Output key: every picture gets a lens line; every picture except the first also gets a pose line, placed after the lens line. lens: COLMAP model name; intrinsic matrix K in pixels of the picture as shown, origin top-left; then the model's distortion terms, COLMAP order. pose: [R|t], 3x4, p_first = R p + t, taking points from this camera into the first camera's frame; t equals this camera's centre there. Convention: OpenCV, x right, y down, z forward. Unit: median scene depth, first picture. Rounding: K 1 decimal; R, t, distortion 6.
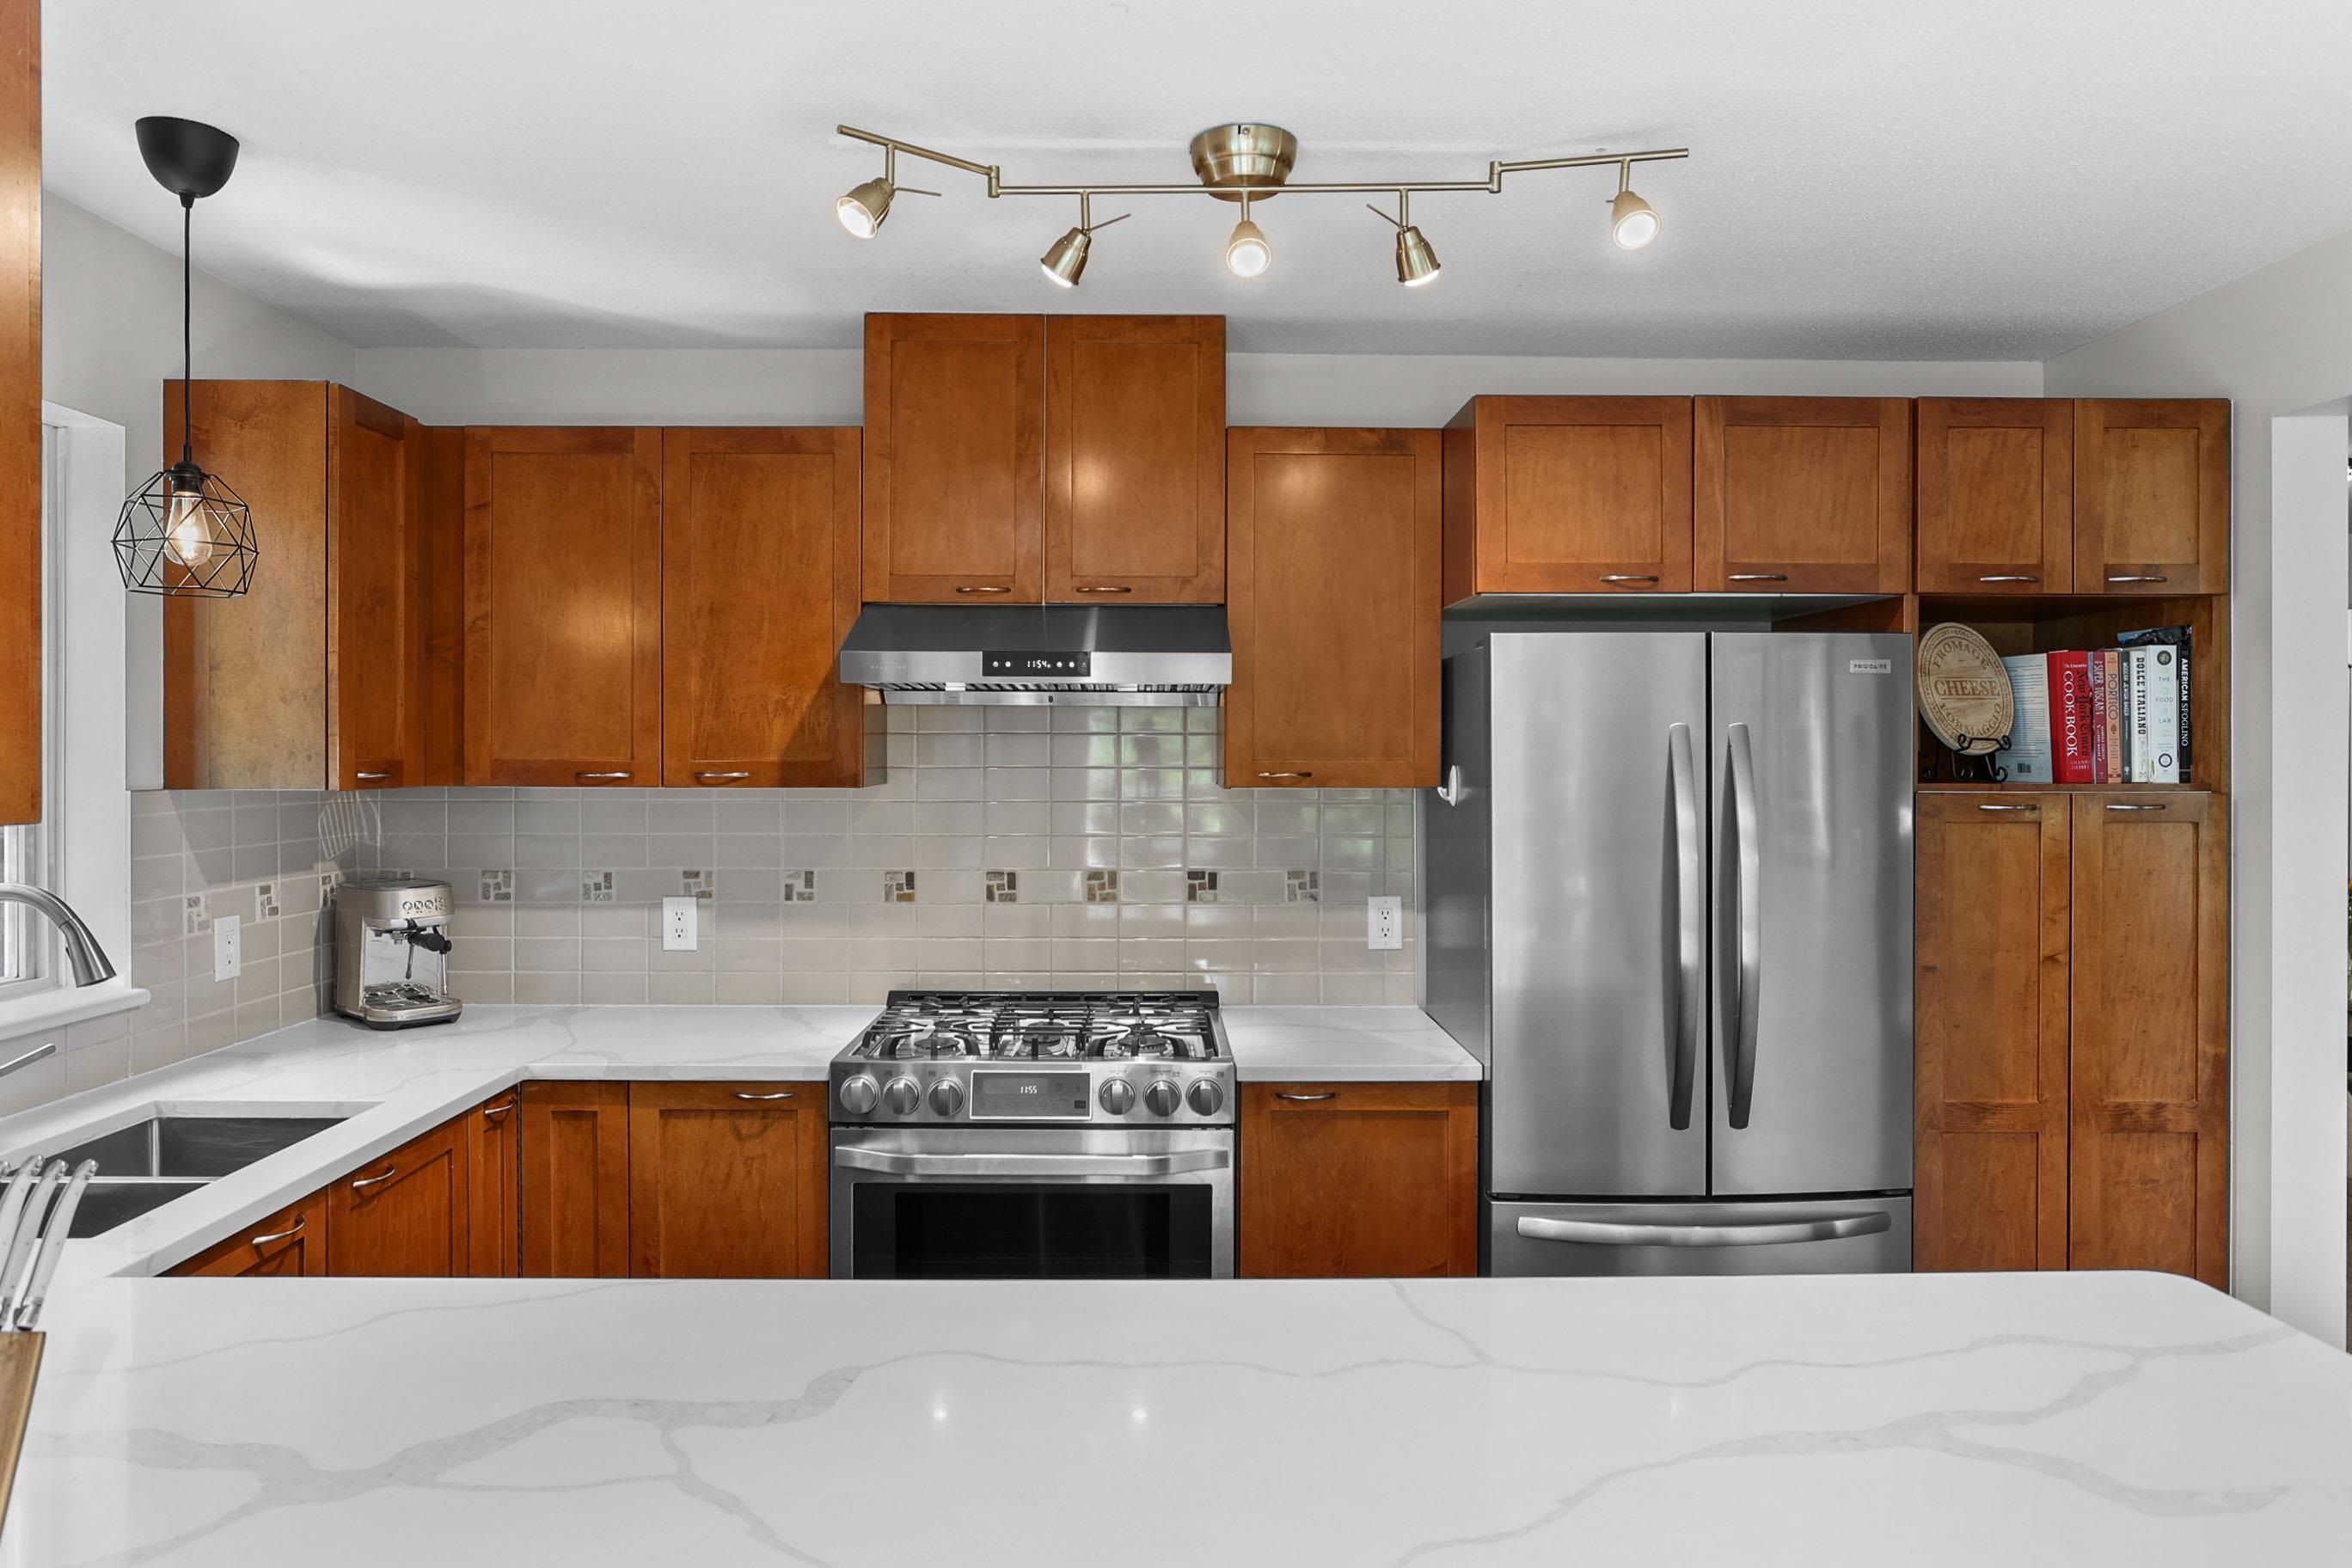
lens RADIAL K [[1481.8, 0, 1169.4], [0, 1481.8, 754.2], [0, 0, 1]] dist [-0.015127, 0.001097]
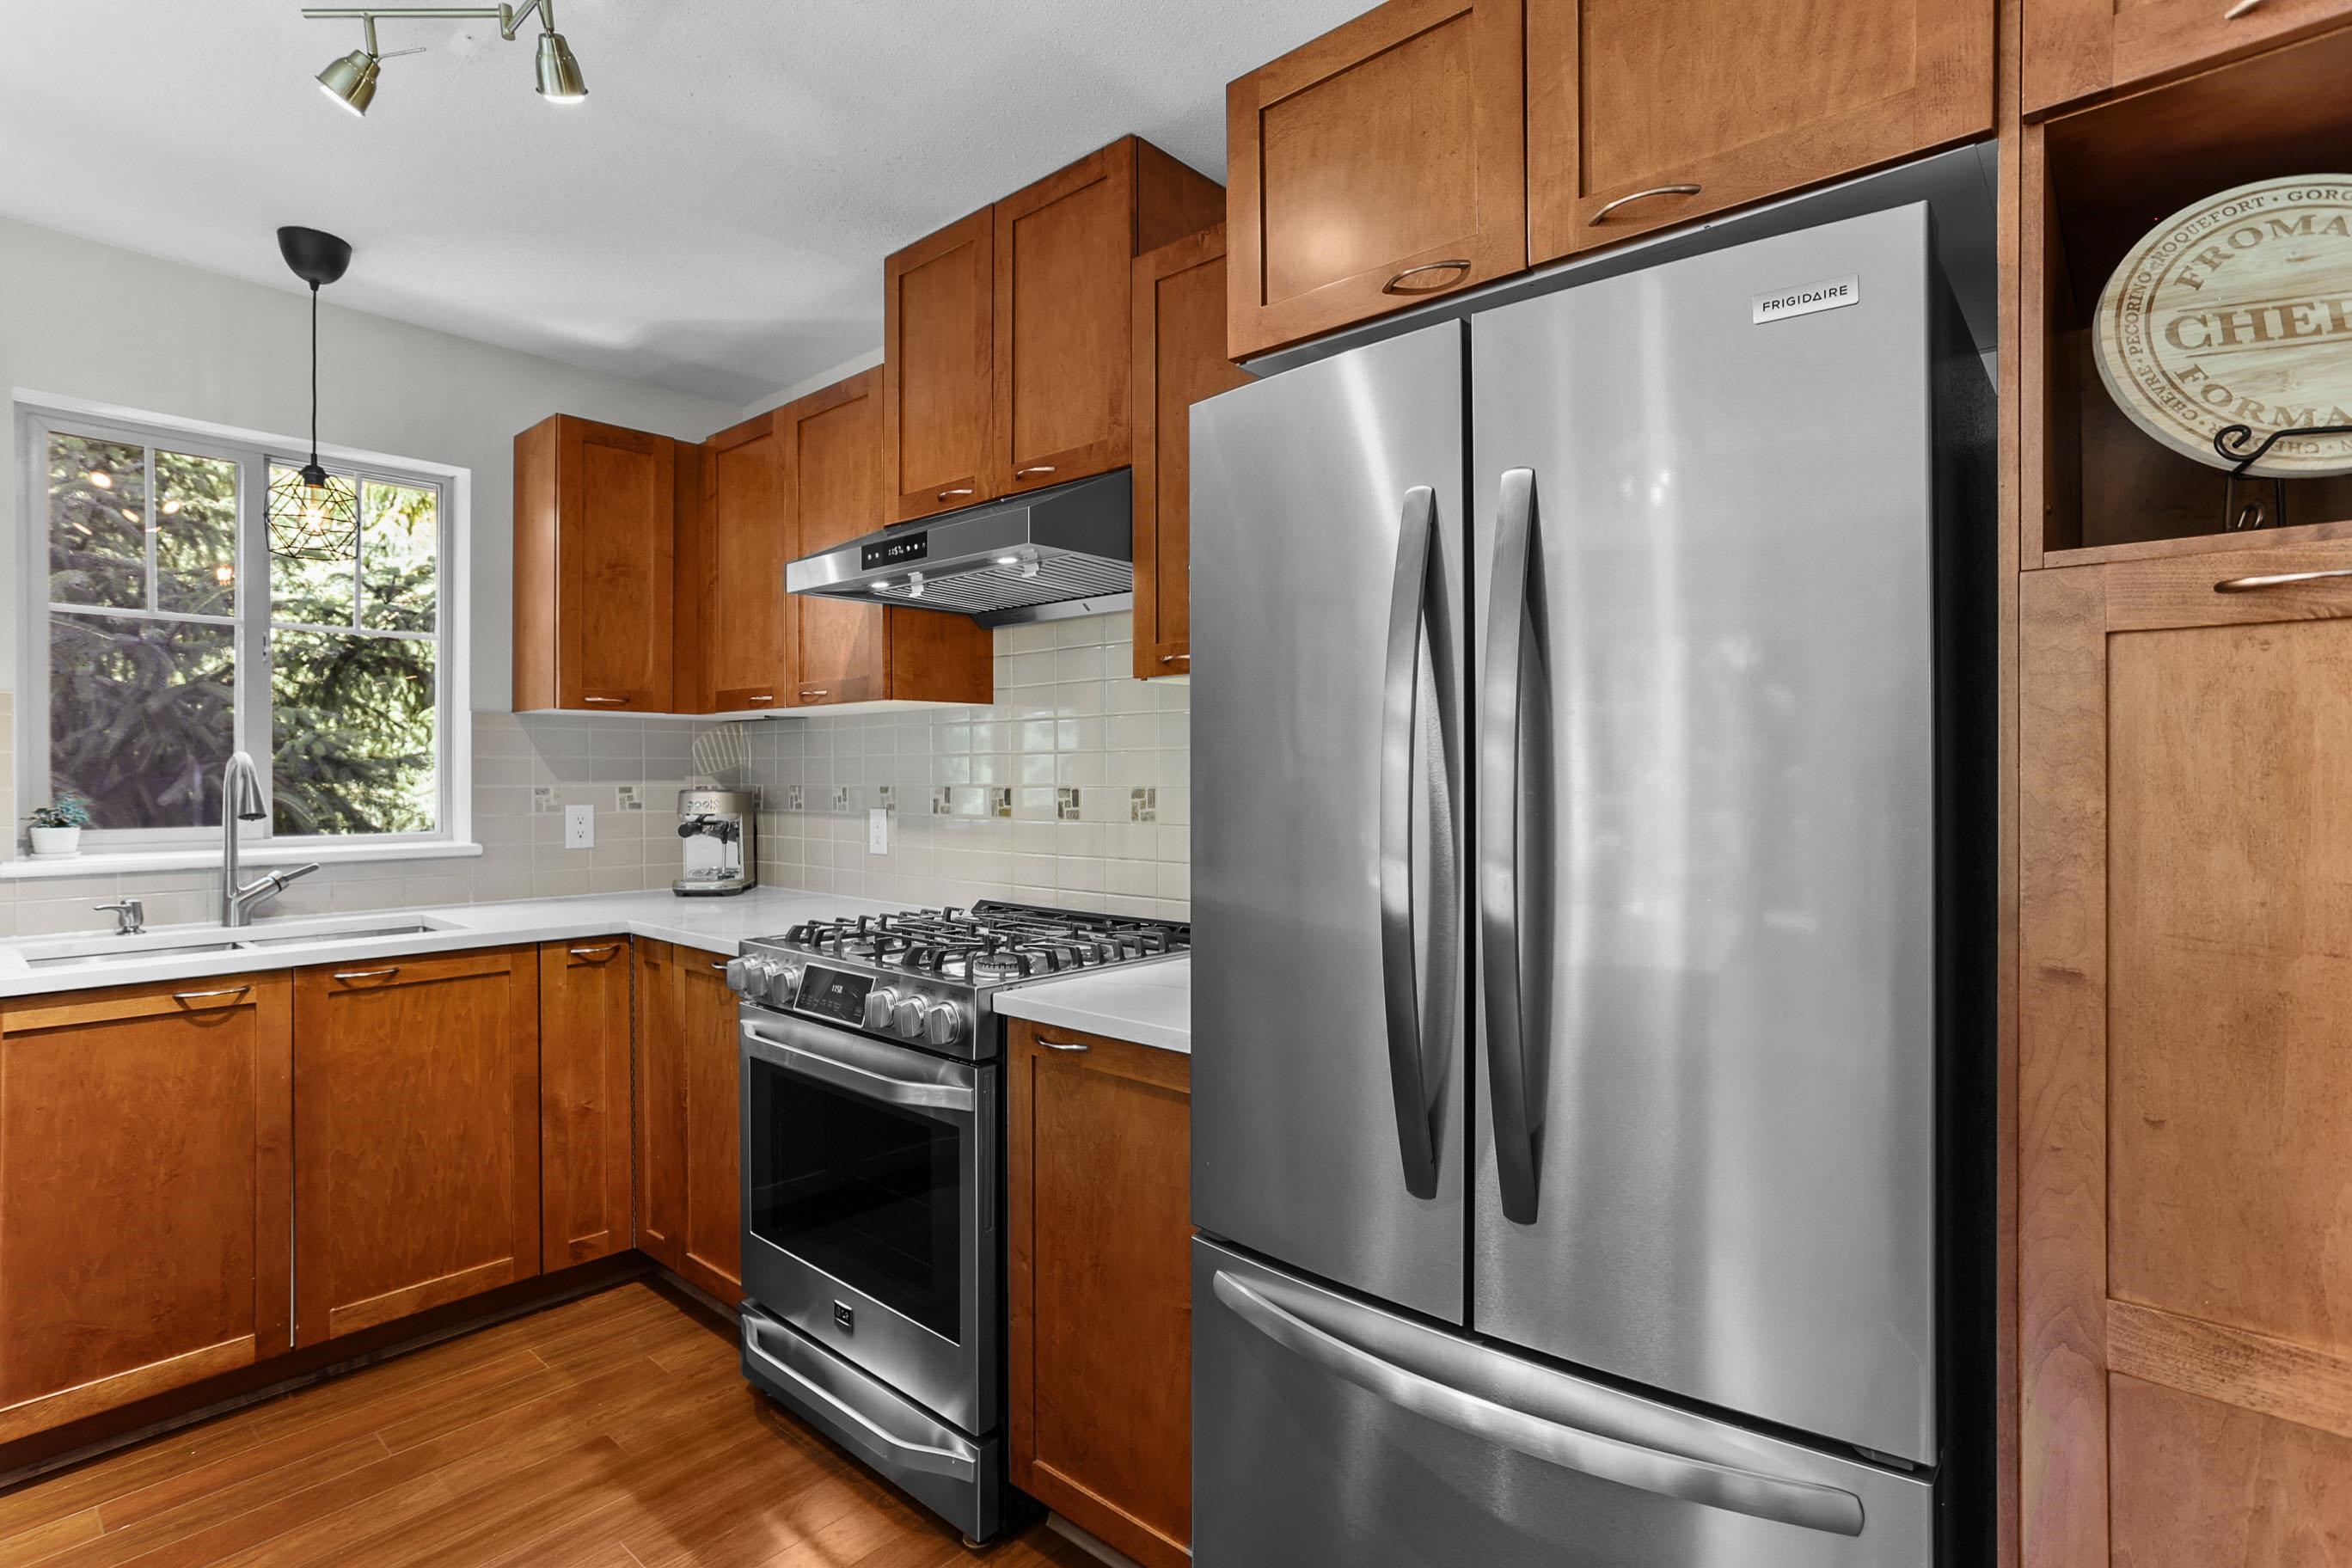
lens RADIAL K [[1138.0, 0, 1163.3], [0, 1138.0, 771.2], [0, 0, 1]] dist [-0.044732, 0.028508]
pose [[0.742330, -0.005309, -0.670013, 0.531179], [0.002057, 0.999982, -0.005646, 0.086168], [0.670031, 0.002813, 0.742328, 0.572174]]
